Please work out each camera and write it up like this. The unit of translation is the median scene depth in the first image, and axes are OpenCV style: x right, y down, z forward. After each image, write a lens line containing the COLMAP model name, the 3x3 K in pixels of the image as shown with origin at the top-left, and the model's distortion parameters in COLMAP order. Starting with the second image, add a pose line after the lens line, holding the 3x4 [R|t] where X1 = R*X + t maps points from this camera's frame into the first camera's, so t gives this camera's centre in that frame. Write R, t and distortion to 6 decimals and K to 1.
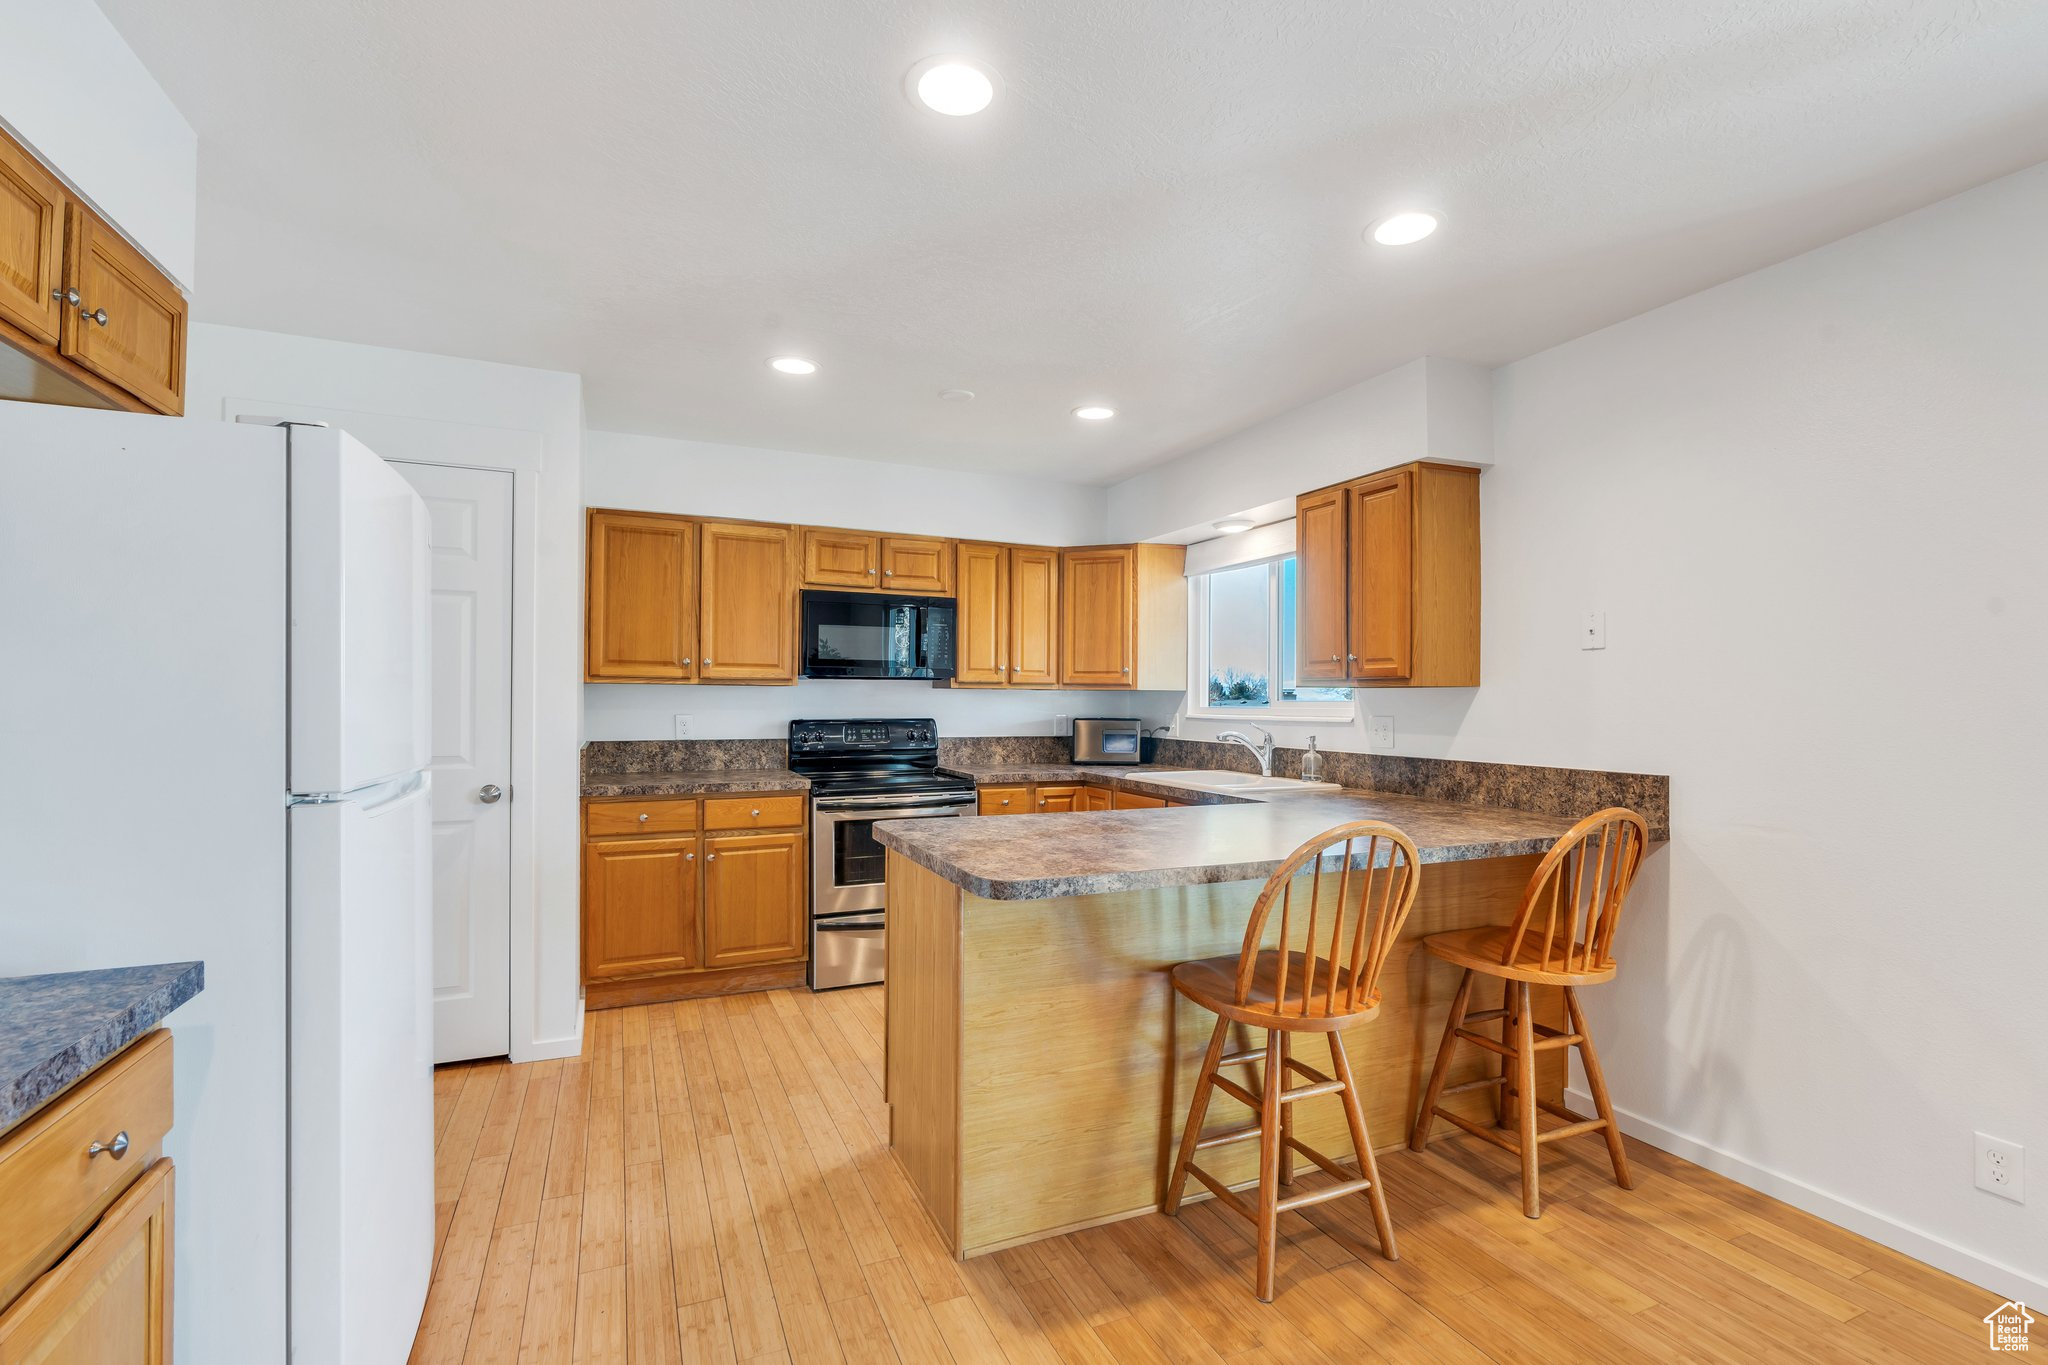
lens RADIAL K [[929.4, 0, 1030.2], [0, 929.4, 695.5], [0, 0, 1]] dist [-0.002054, 0.002031]
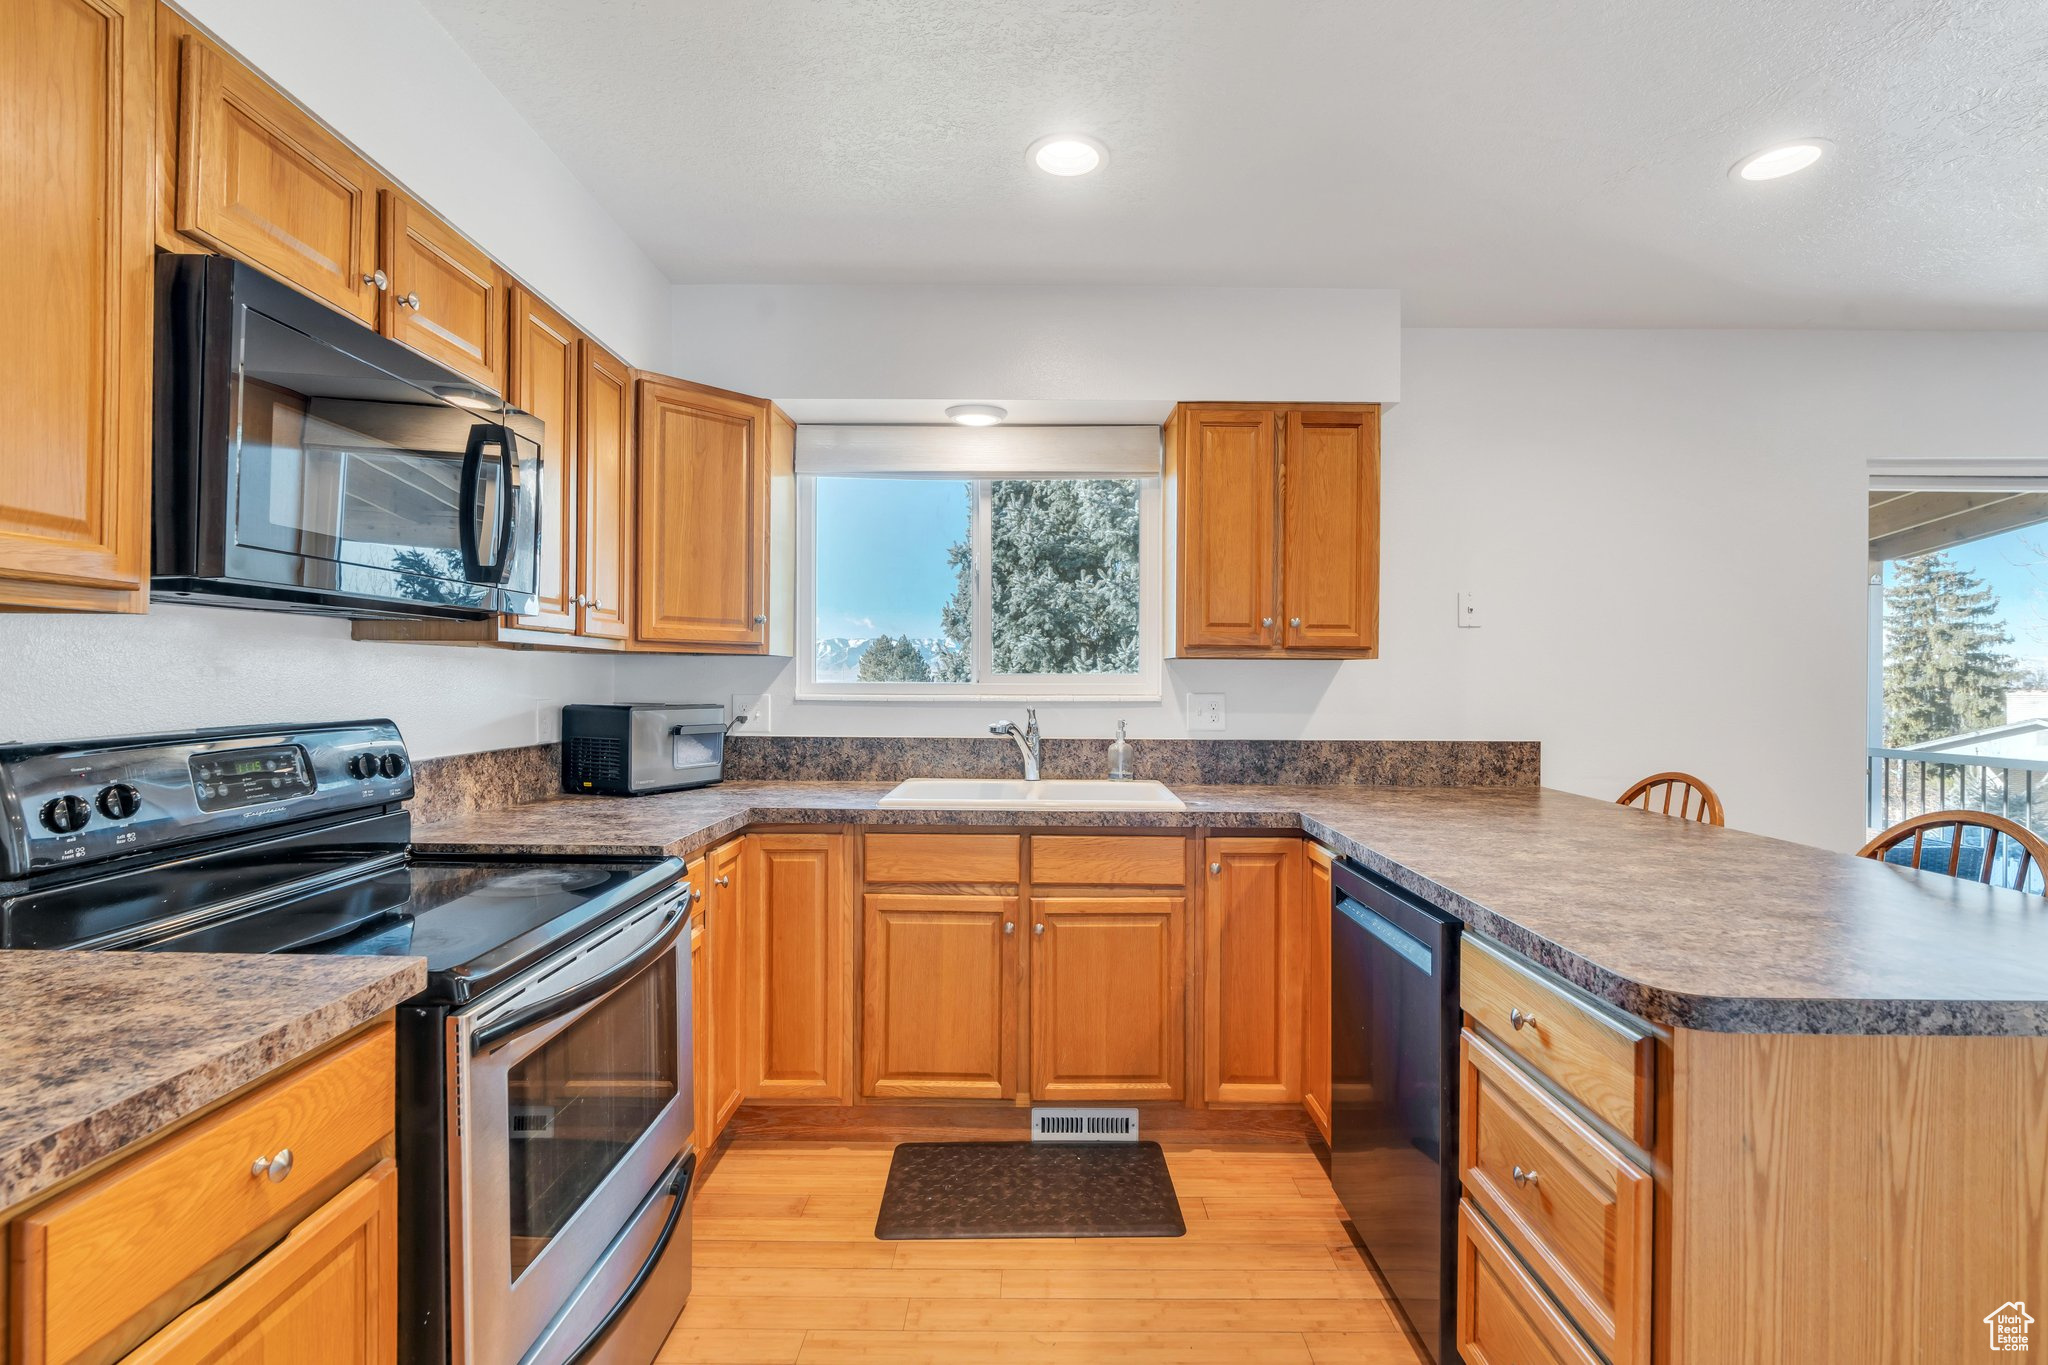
lens RADIAL K [[929.4, 0, 1002.3], [0, 929.4, 686.0], [0, 0, 1]] dist [-0.002054, 0.002031]
pose [[0.430769, -0.010948, 0.902396, -0.373869], [-0.007857, 0.999843, 0.015881, 0.003100], [-0.902428, -0.013931, 0.430615, 0.658559]]
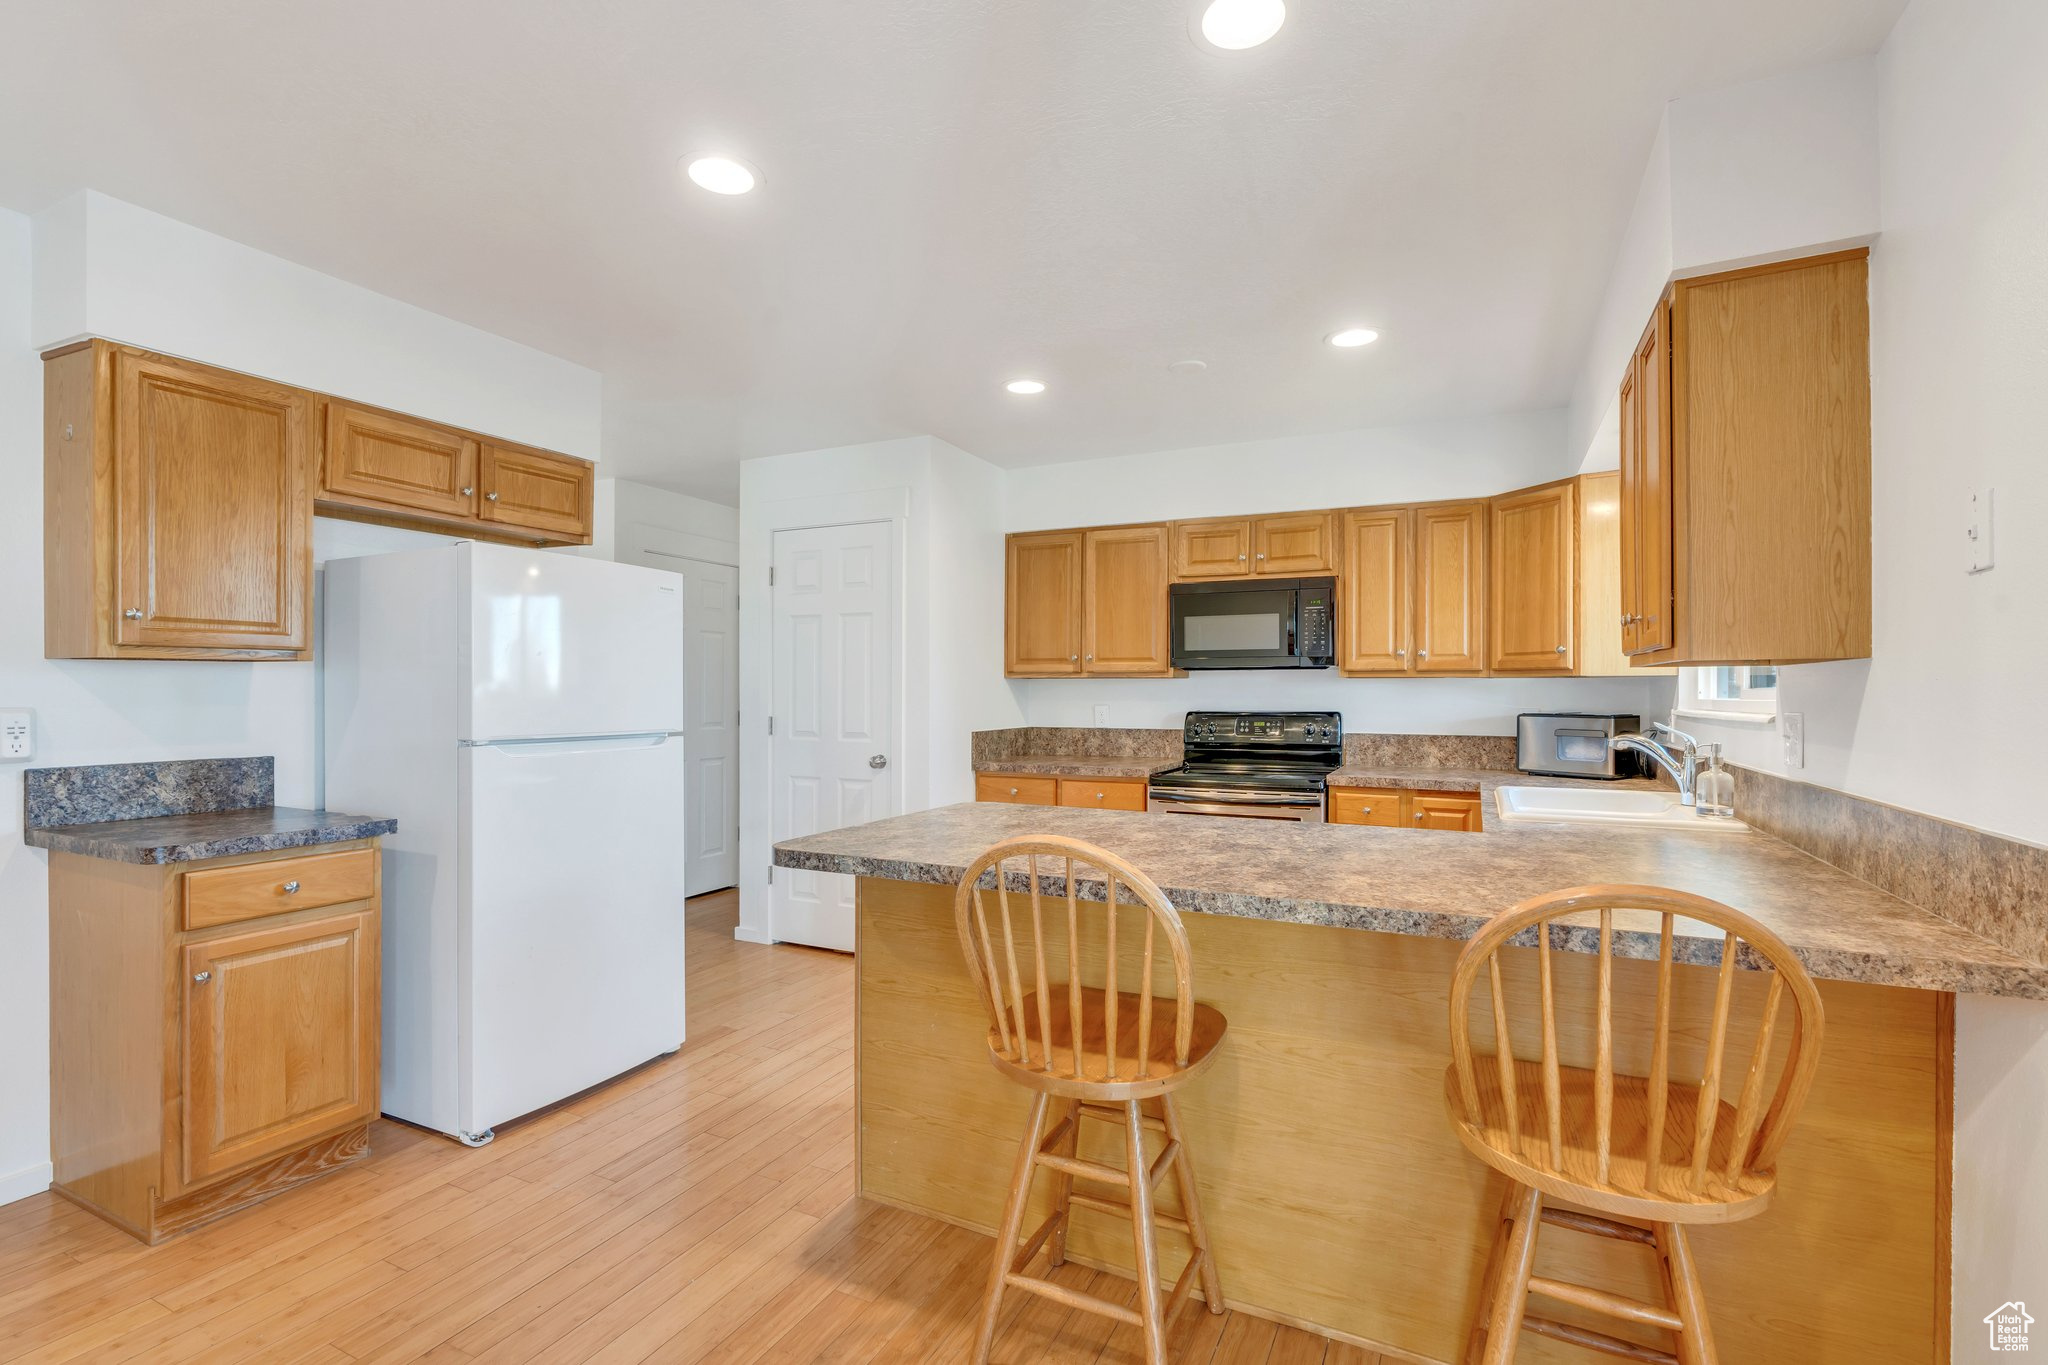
lens RADIAL K [[929.4, 0, 1025.8], [0, 929.4, 698.9], [0, 0, 1]] dist [-0.002054, 0.002031]
pose [[0.642140, 0.000204, -0.766587, 0.422881], [0.006446, 0.999963, 0.005665, 0.005715], [0.766560, -0.008579, 0.642115, 0.211585]]
